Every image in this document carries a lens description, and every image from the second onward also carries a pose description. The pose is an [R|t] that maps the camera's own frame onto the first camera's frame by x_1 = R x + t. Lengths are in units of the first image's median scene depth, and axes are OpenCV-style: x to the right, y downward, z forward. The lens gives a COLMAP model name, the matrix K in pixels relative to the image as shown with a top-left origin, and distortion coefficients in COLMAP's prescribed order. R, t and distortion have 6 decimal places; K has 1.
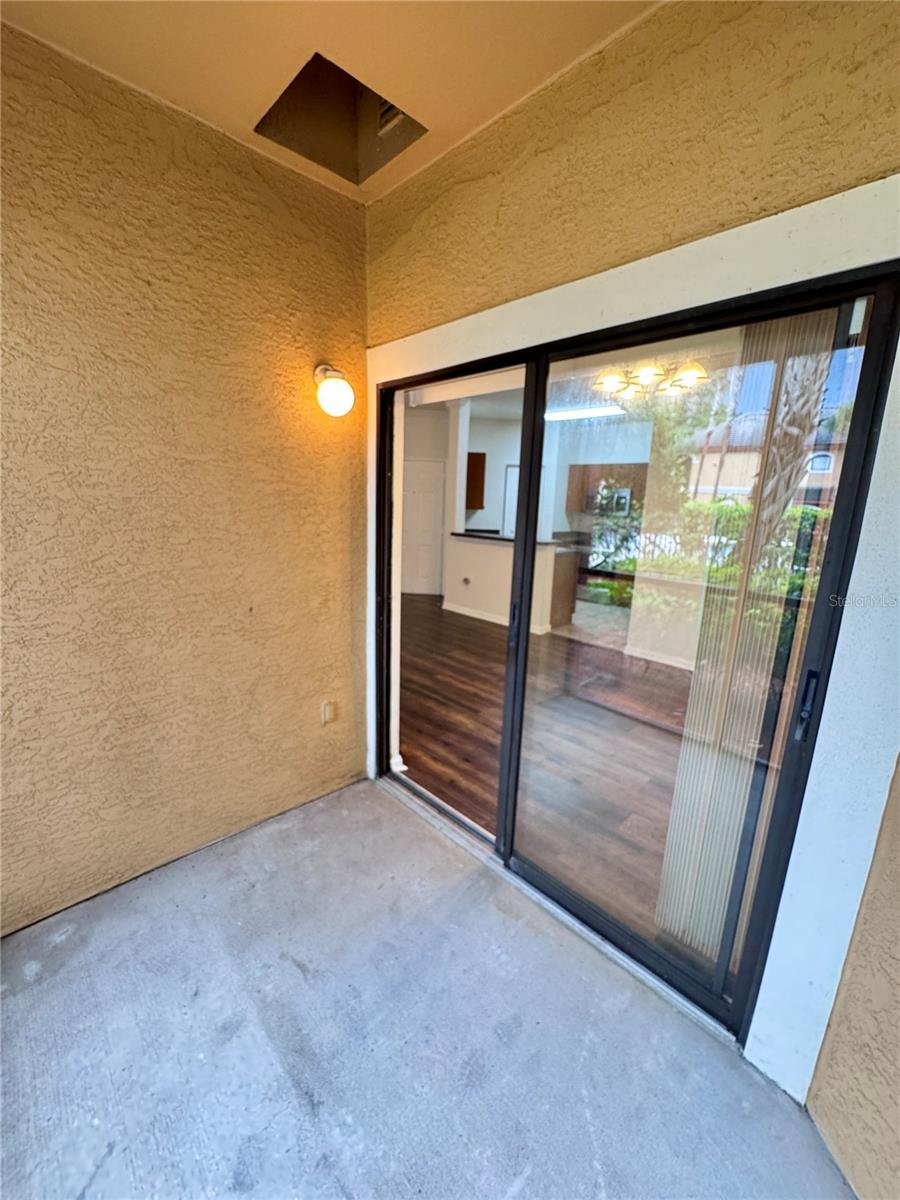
lens RADIAL K [[484.8, 0, 448.4], [0, 484.8, 603.2], [0, 0, 1]] dist [-0.000246, -0.000136]
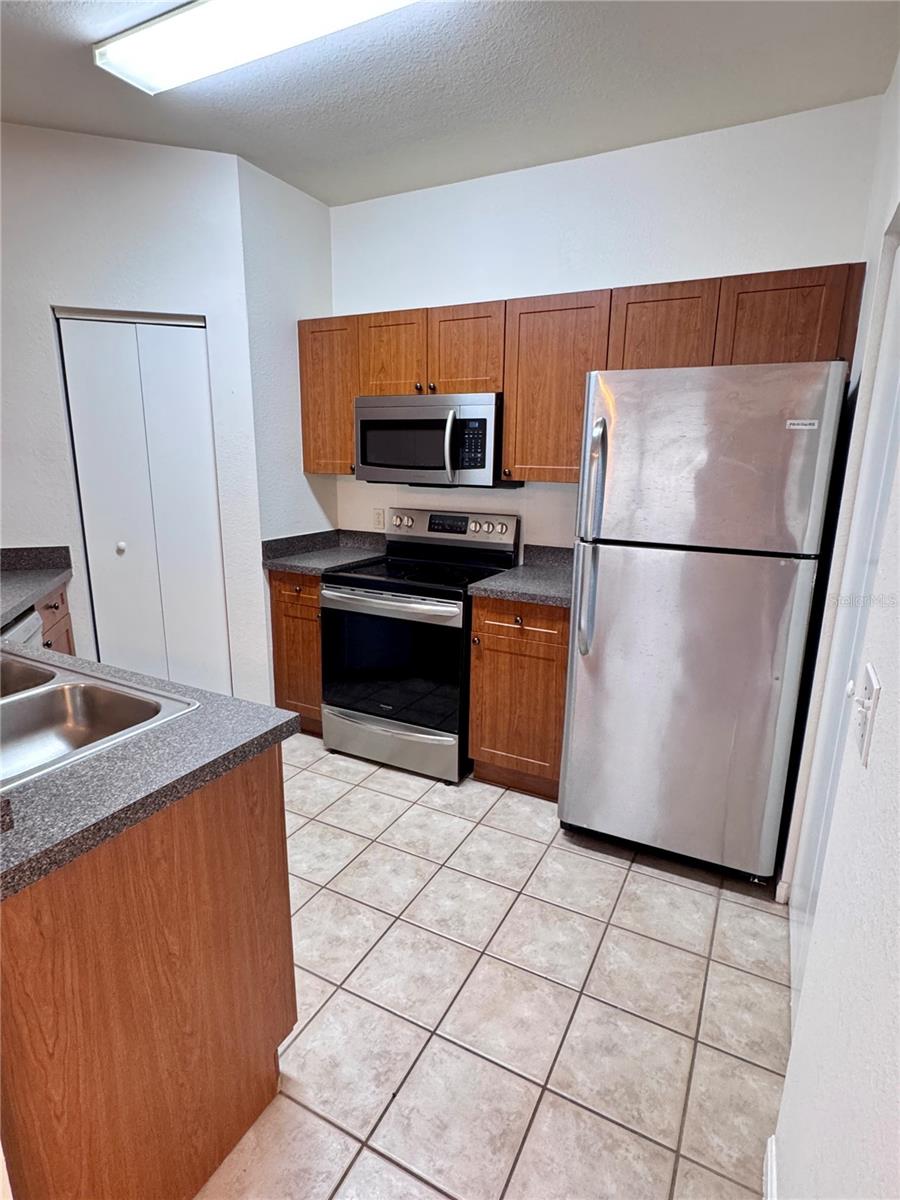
lens RADIAL K [[624.5, 0, 451.7], [0, 624.5, 605.6], [0, 0, 1]] dist [-0.001617, -0.000696]
pose [[0.945827, -0.098277, 0.309439, 0.249531], [0.085753, 0.994860, 0.053853, -0.145905], [-0.313141, -0.024400, 0.949393, 0.729841]]
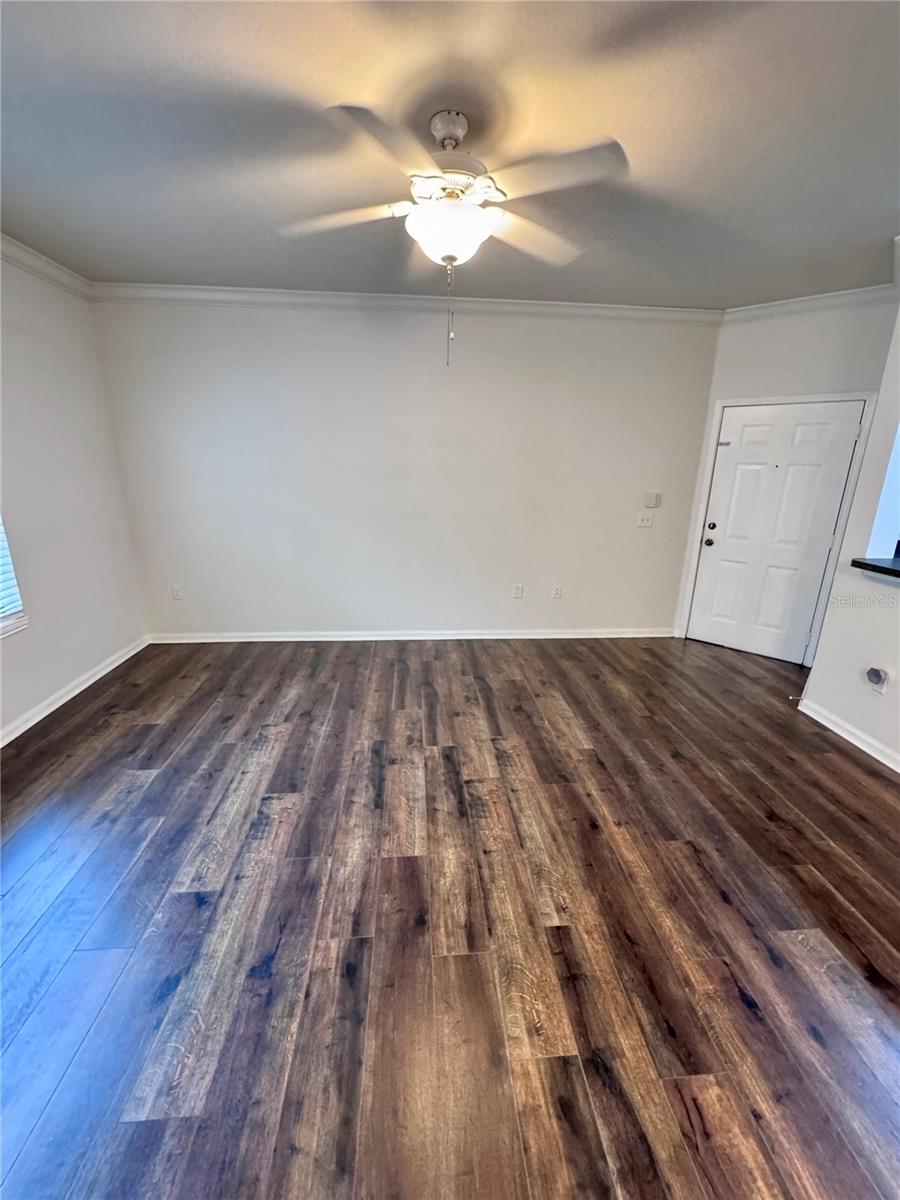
lens RADIAL K [[484.8, 0, 455.5], [0, 484.8, 608.0], [0, 0, 1]] dist [-0.000246, -0.000136]
pose [[0.784080, 0.155558, -0.600850, -0.006595], [-0.110073, 0.987588, 0.112044, -0.111701], [0.610822, -0.021714, 0.791470, 0.433289]]
